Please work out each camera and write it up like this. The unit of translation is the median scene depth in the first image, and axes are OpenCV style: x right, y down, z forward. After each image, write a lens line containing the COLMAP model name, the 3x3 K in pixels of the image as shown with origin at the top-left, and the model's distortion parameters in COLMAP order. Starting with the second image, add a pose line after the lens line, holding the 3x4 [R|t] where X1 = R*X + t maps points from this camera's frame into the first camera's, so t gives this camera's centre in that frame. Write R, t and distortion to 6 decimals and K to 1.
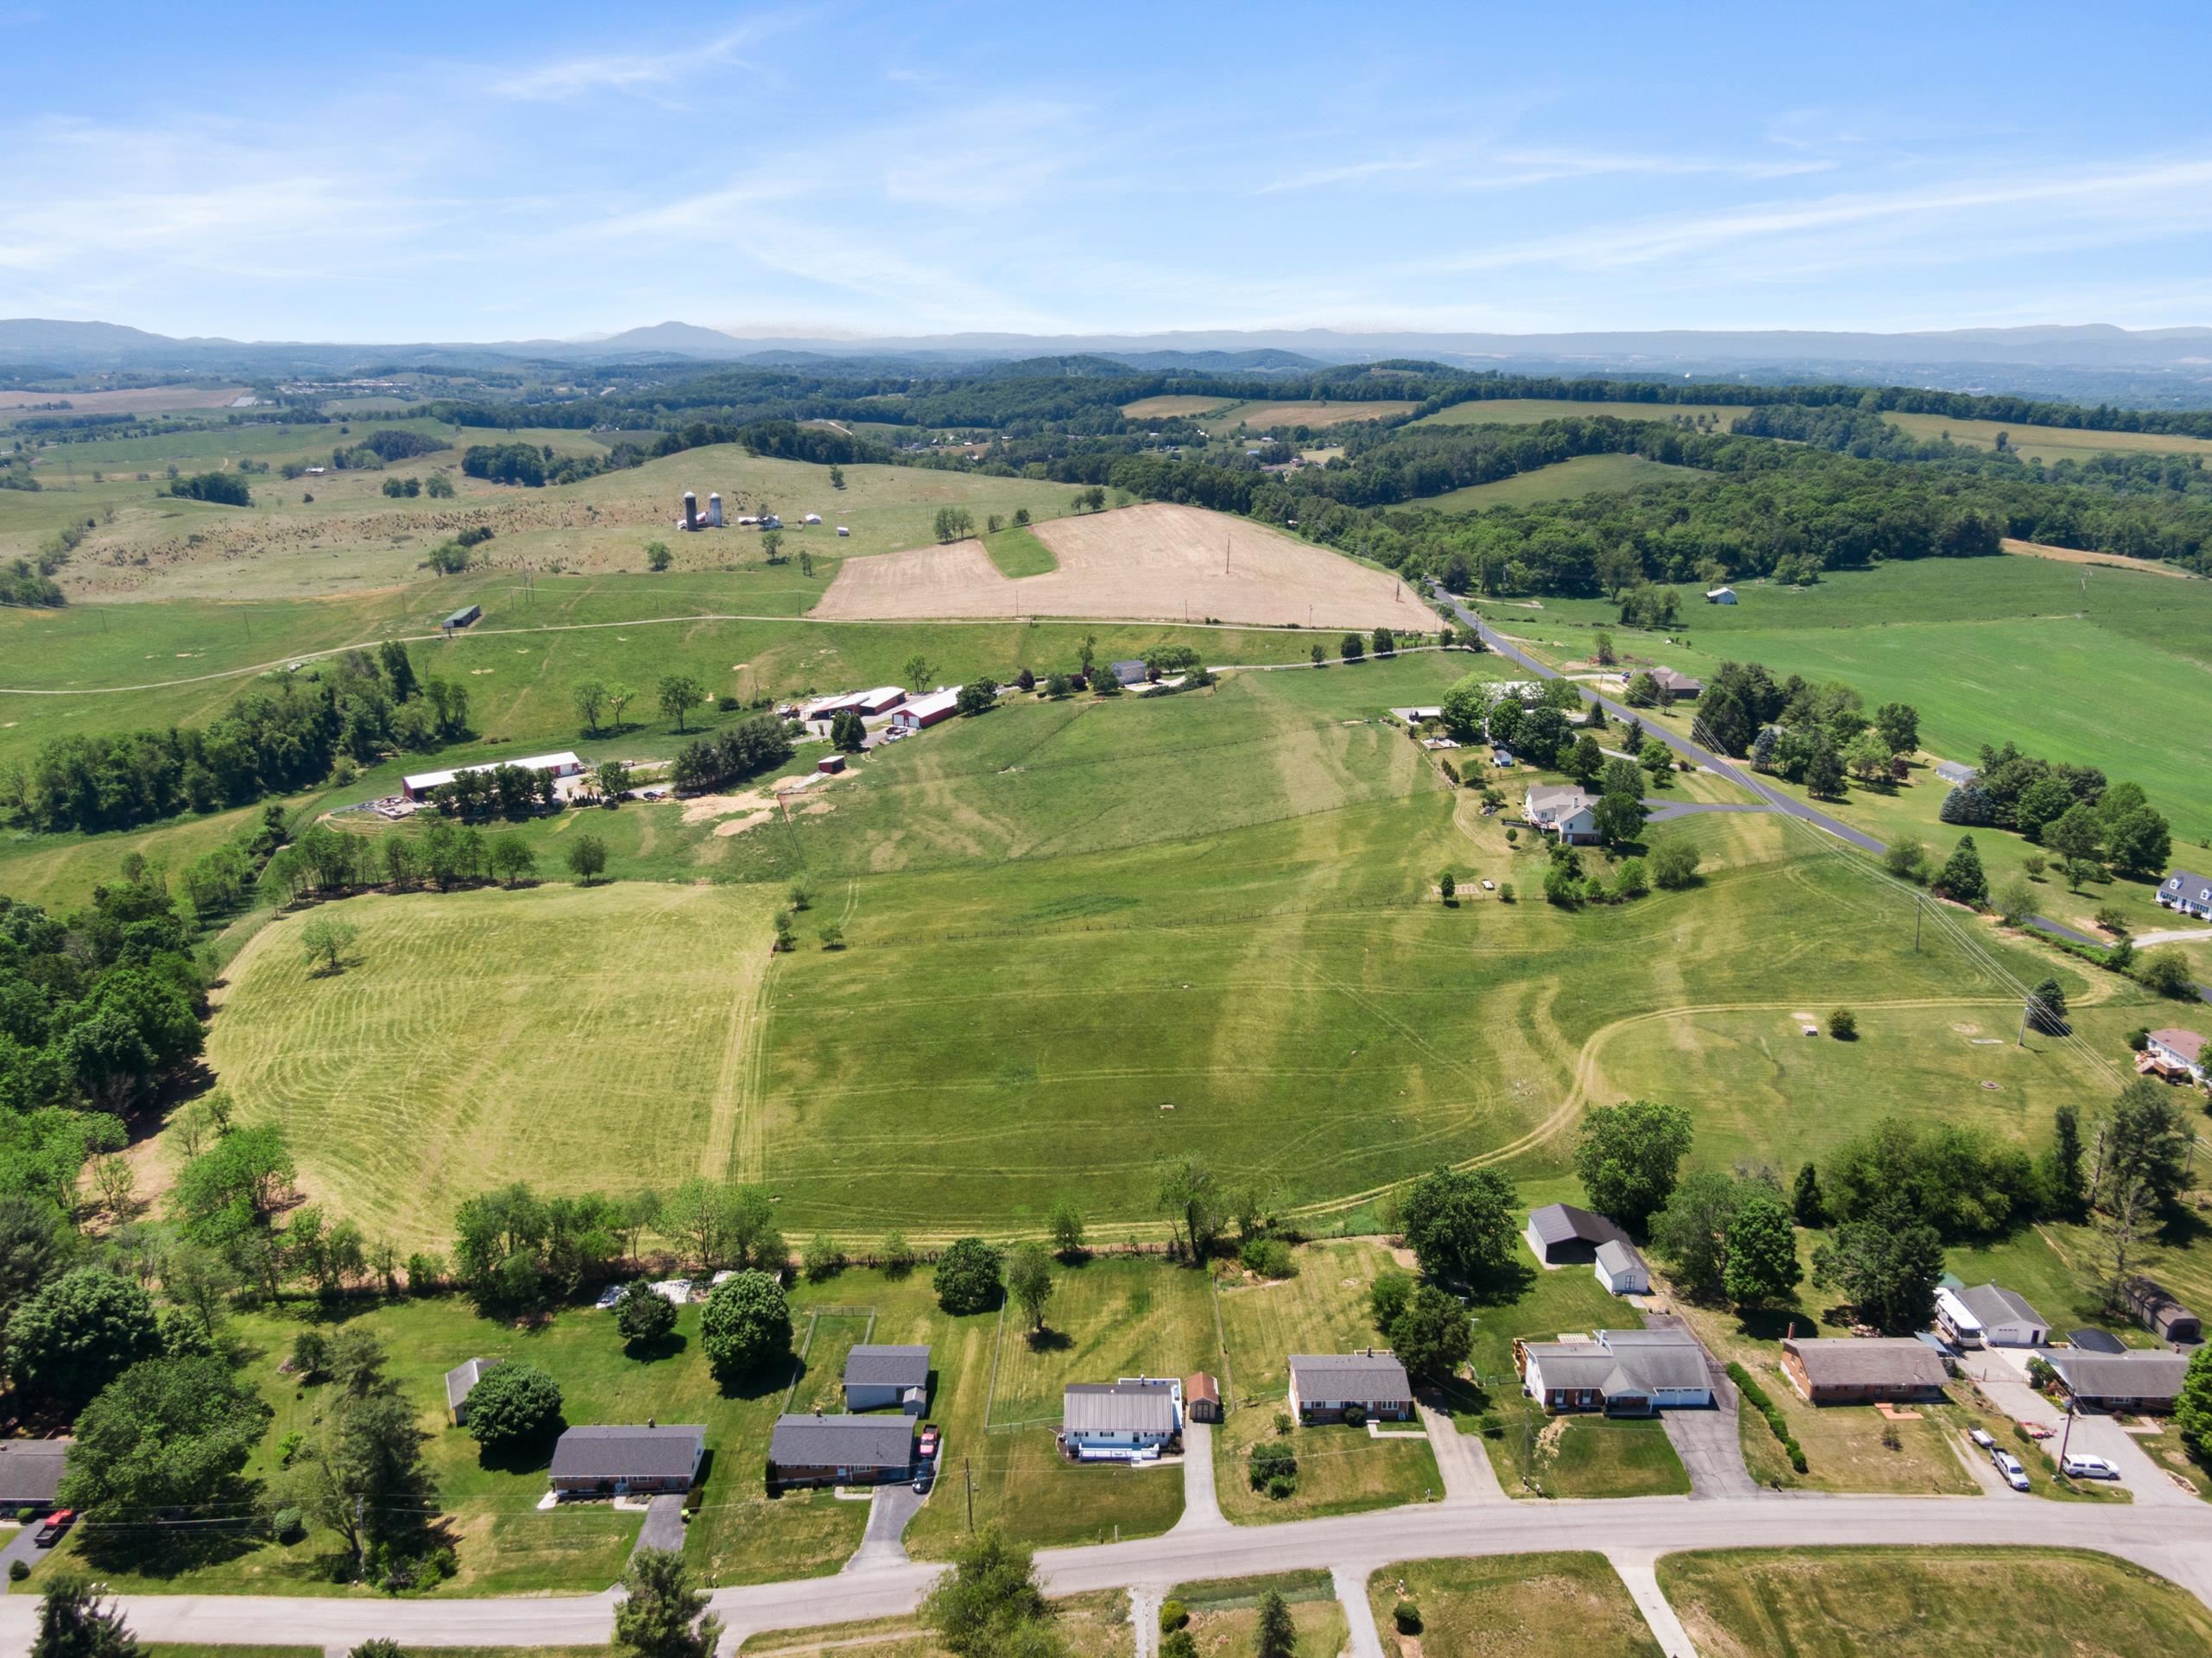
lens RADIAL K [[1584.3, 0, 1102.6], [0, 1584.3, 840.2], [0, 0, 1]] dist [0.053976, -0.082737]
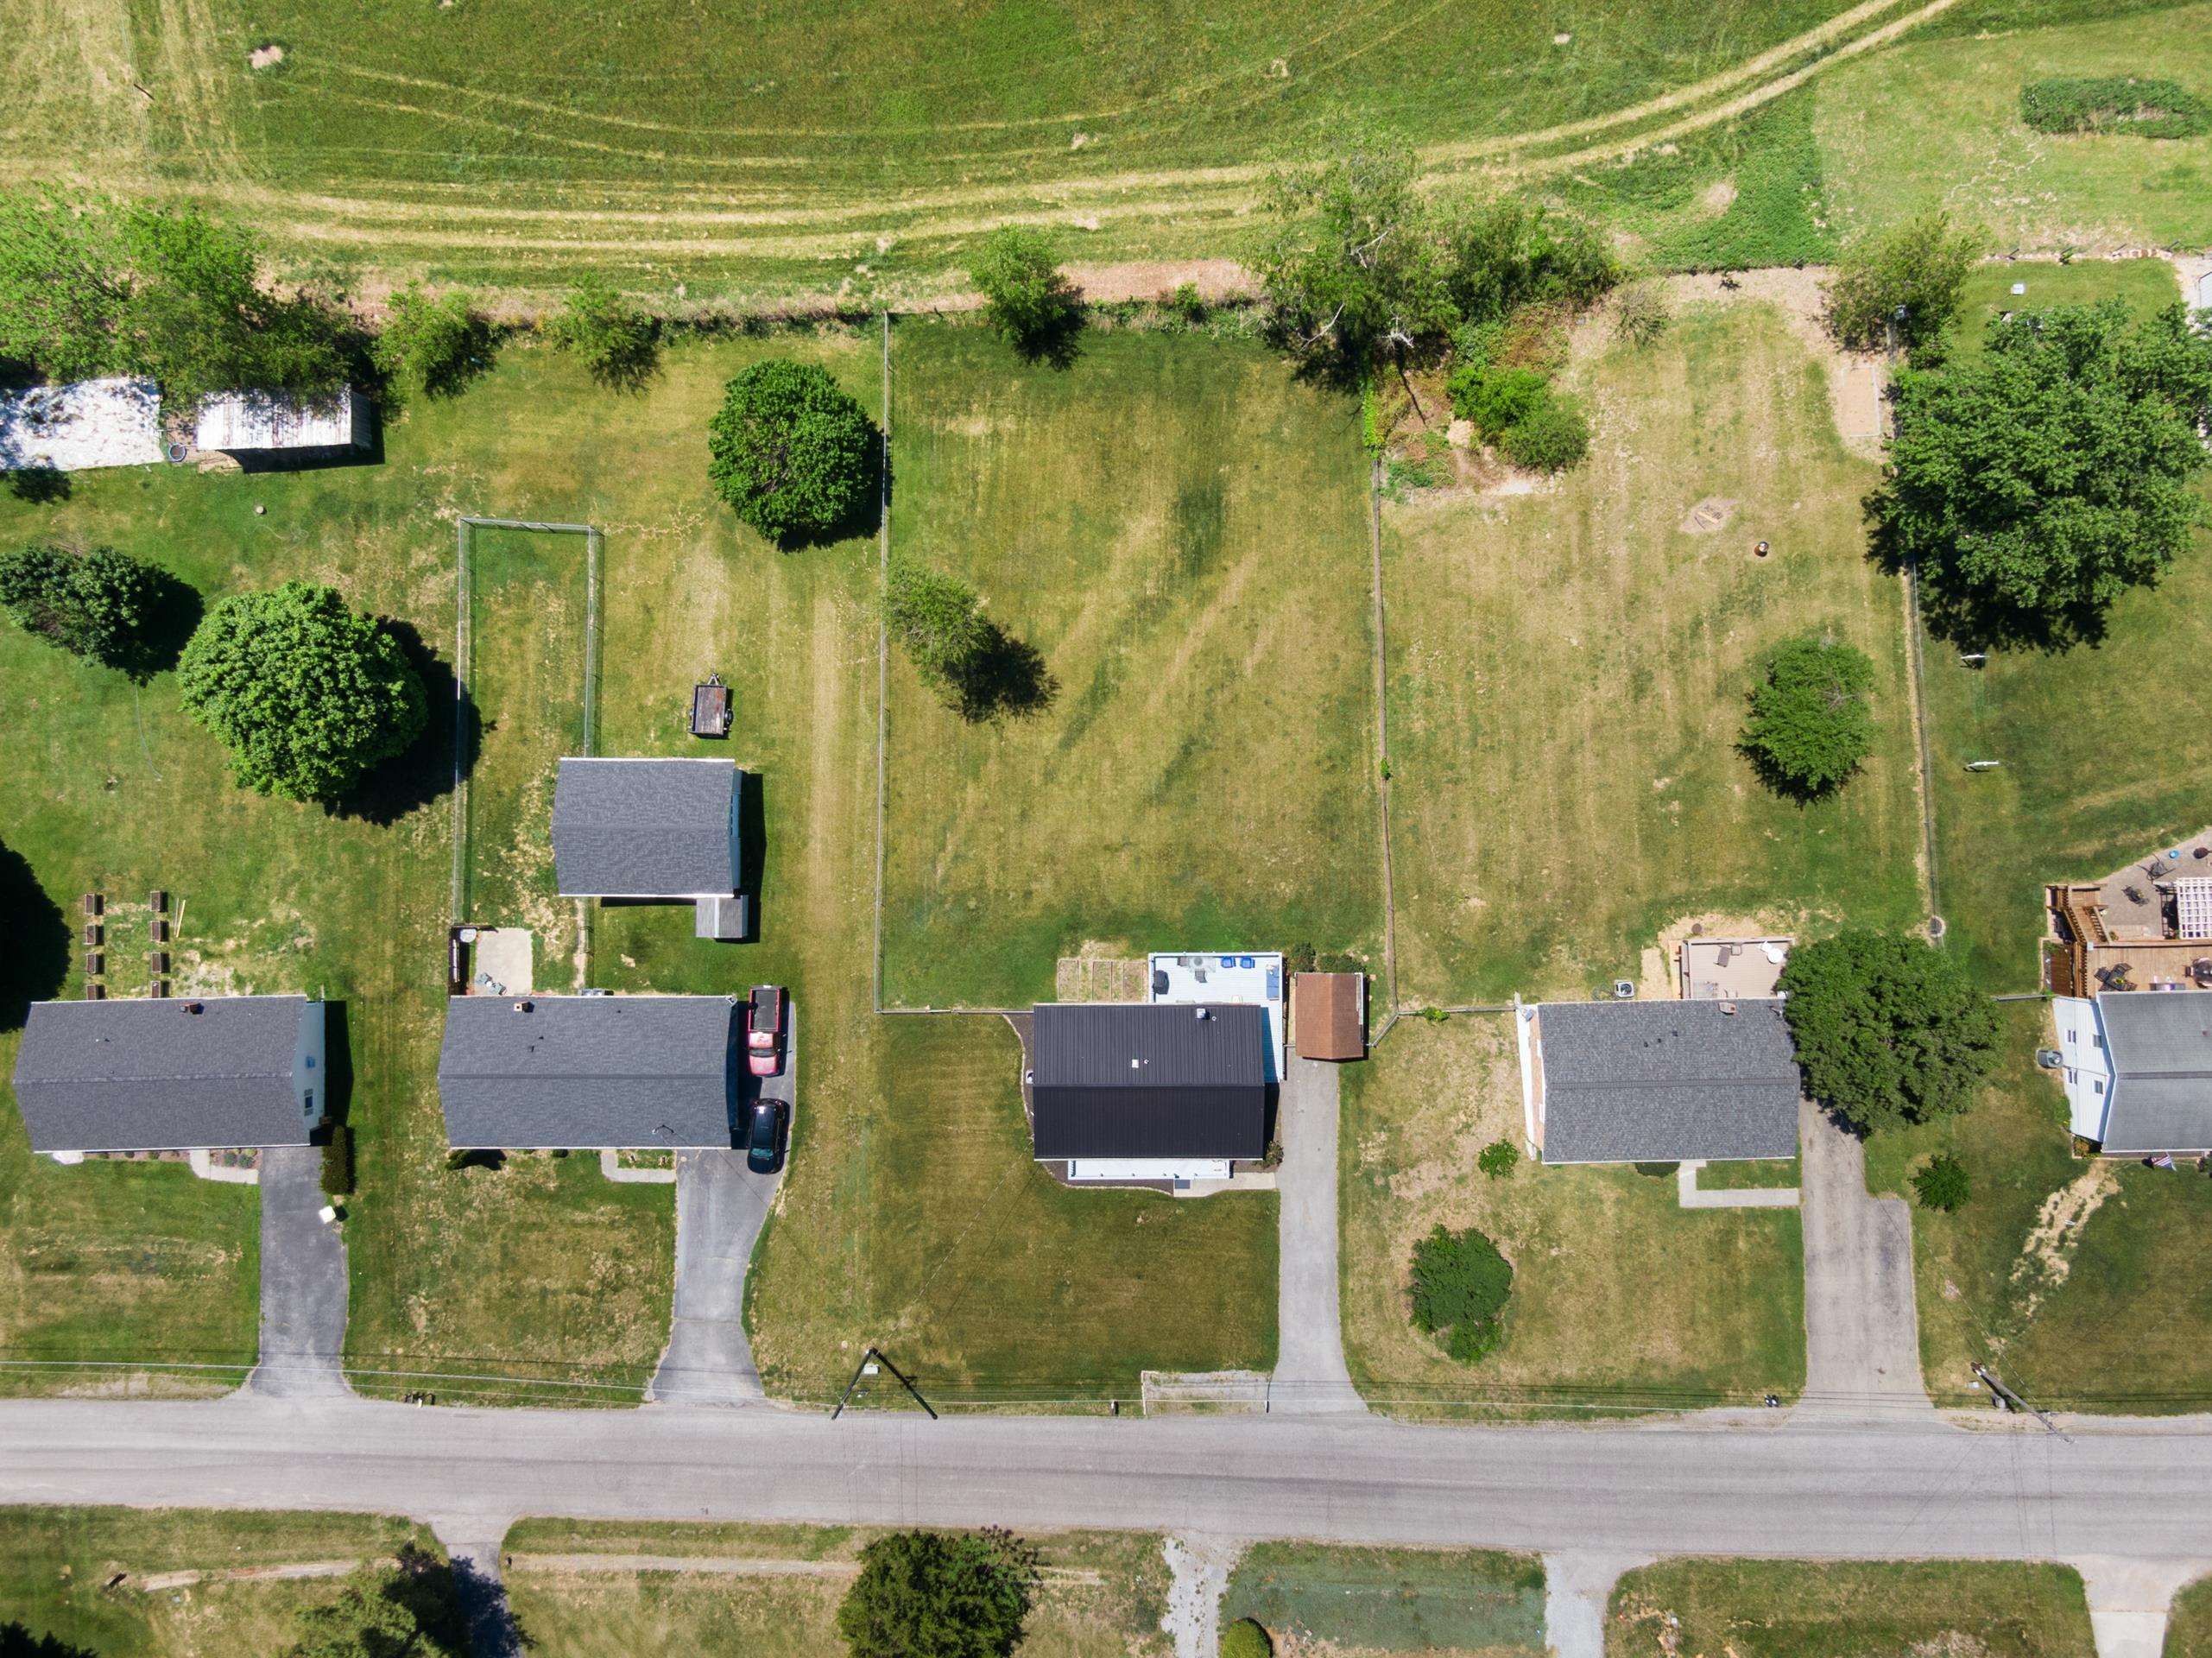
lens RADIAL K [[1584.3, 0, 1102.6], [0, 1584.3, 840.2], [0, 0, 1]] dist [0.053976, -0.082737]
pose [[0.999803, -0.007103, -0.018527, 0.005052], [0.019806, 0.301657, 0.953211, -0.100691], [-0.001182, -0.953390, 0.301739, 0.832079]]
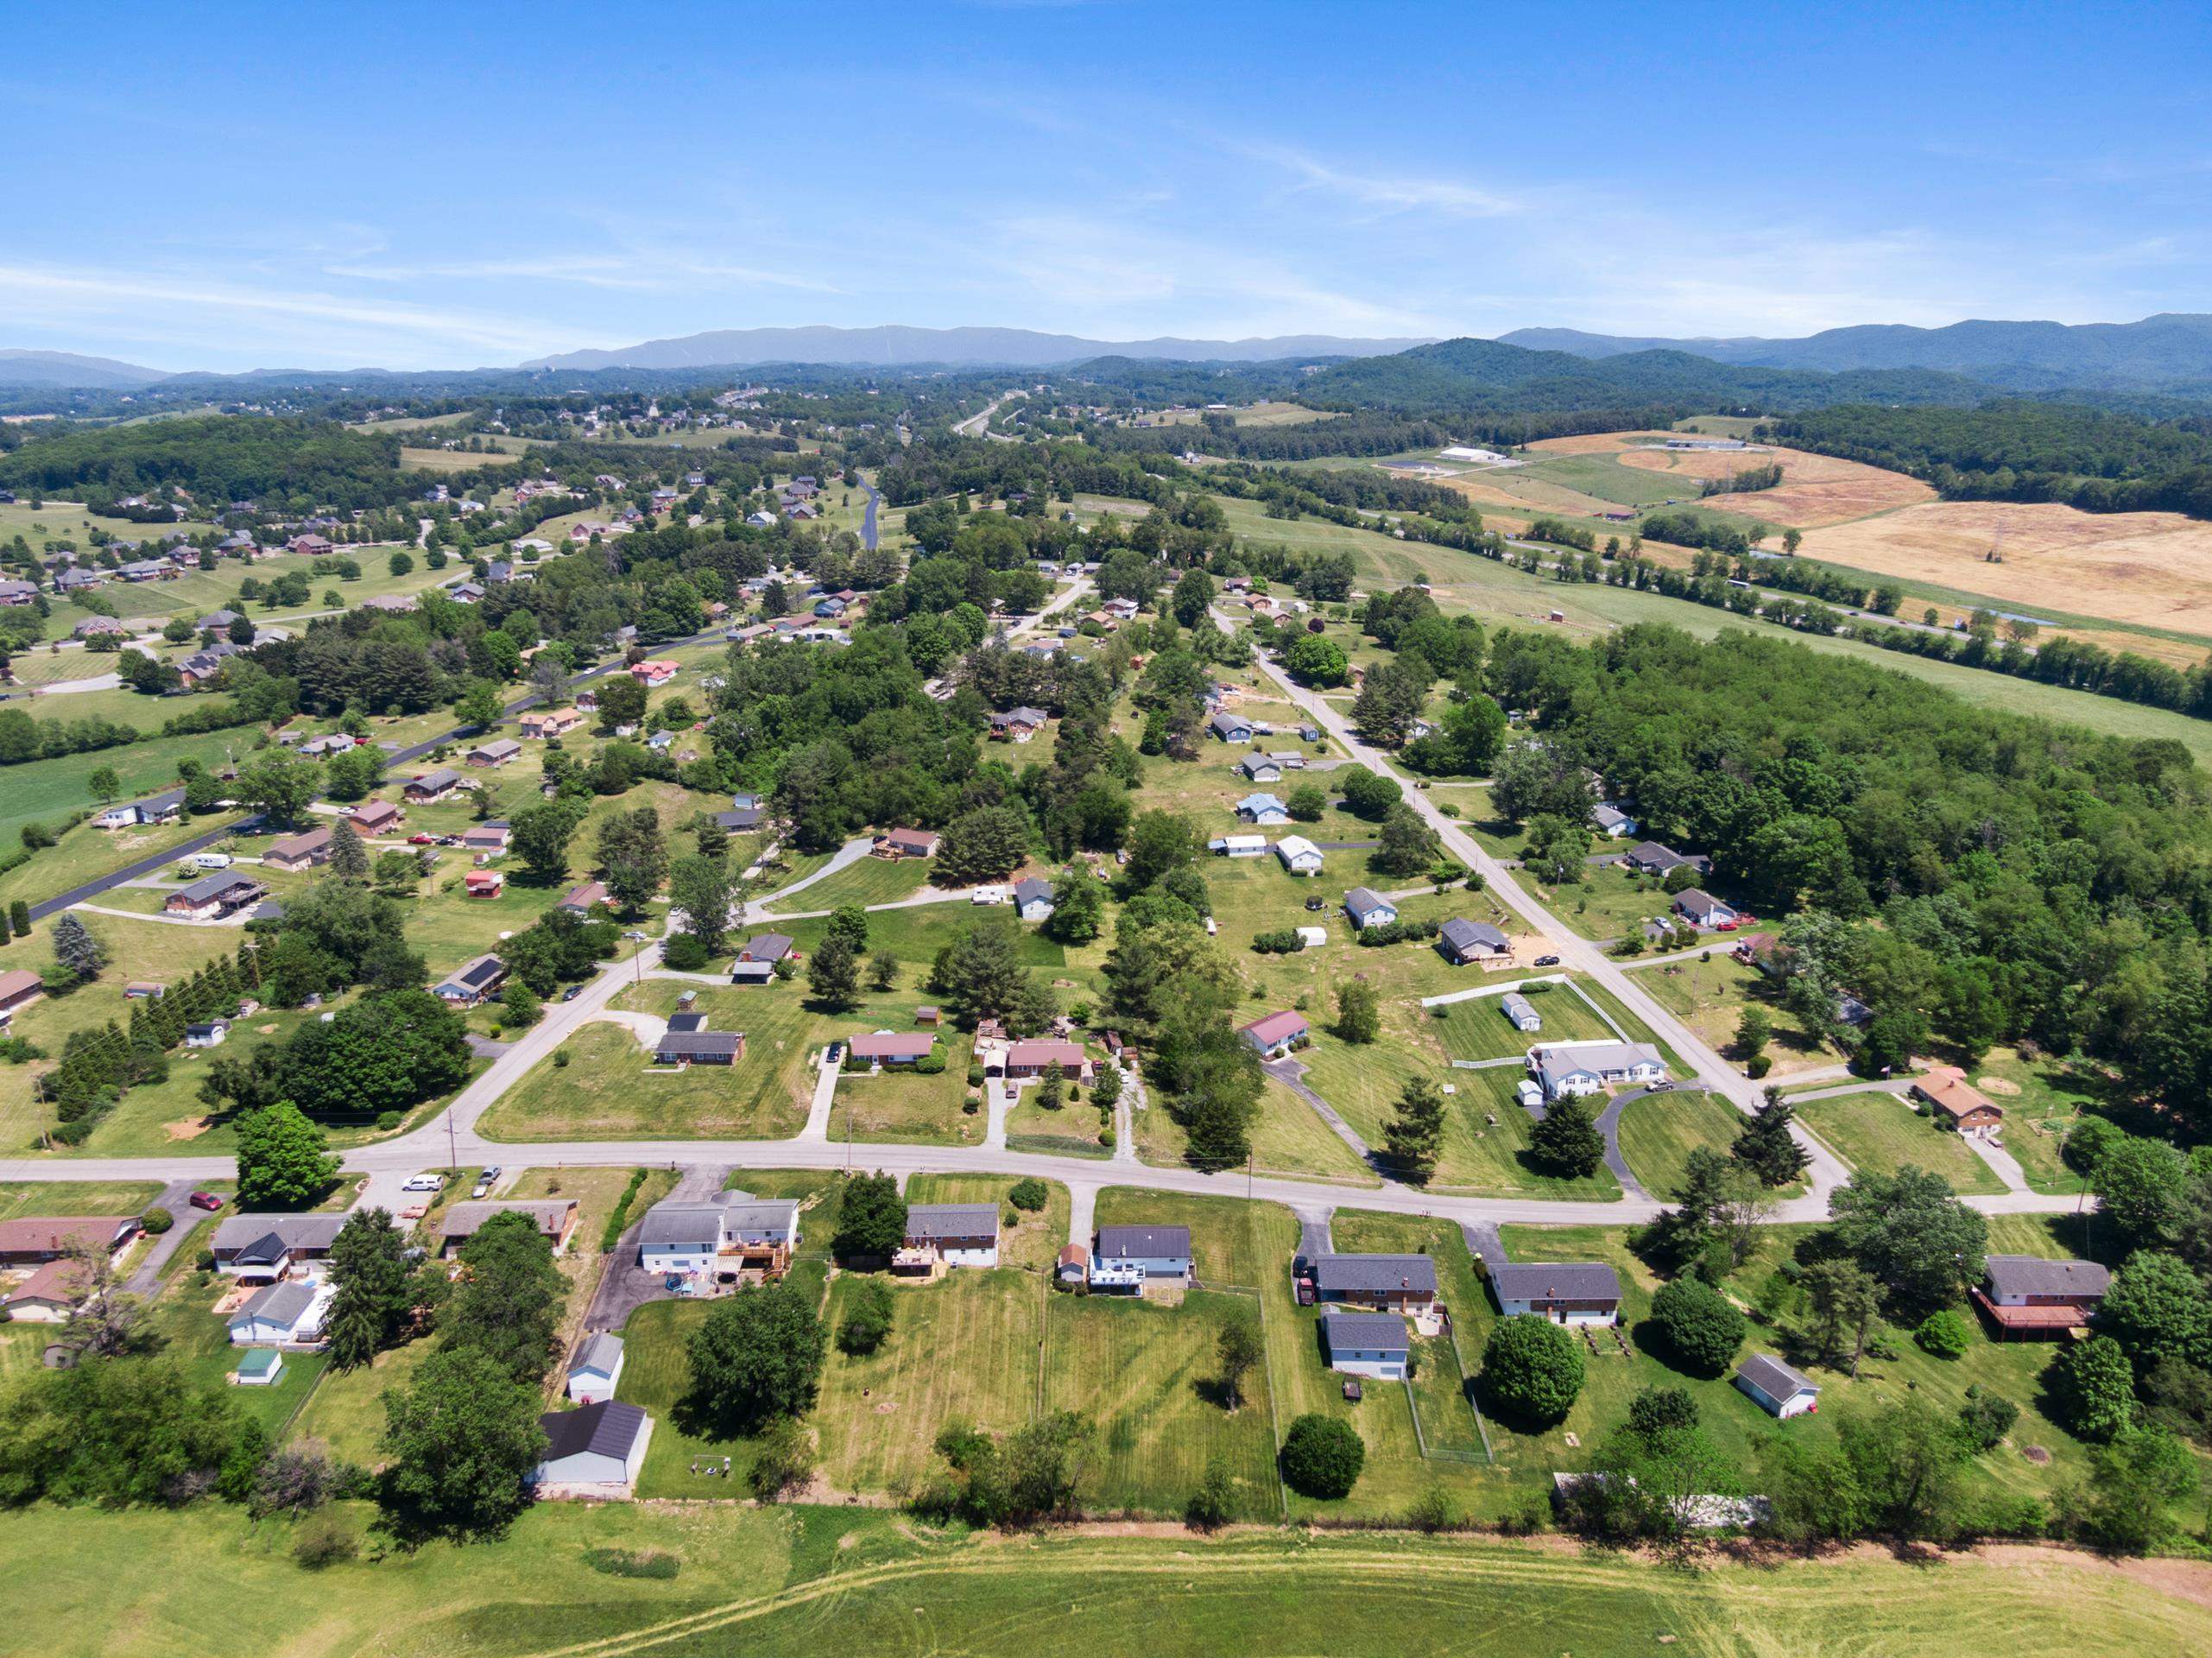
lens RADIAL K [[1584.3, 0, 1102.6], [0, 1584.3, 840.2], [0, 0, 1]] dist [0.053976, -0.082737]
pose [[-0.999991, -0.000157, 0.004314, 0.032471], [0.002315, 0.823859, 0.566790, -0.511929], [-0.003643, 0.566794, -0.823851, 1.628298]]
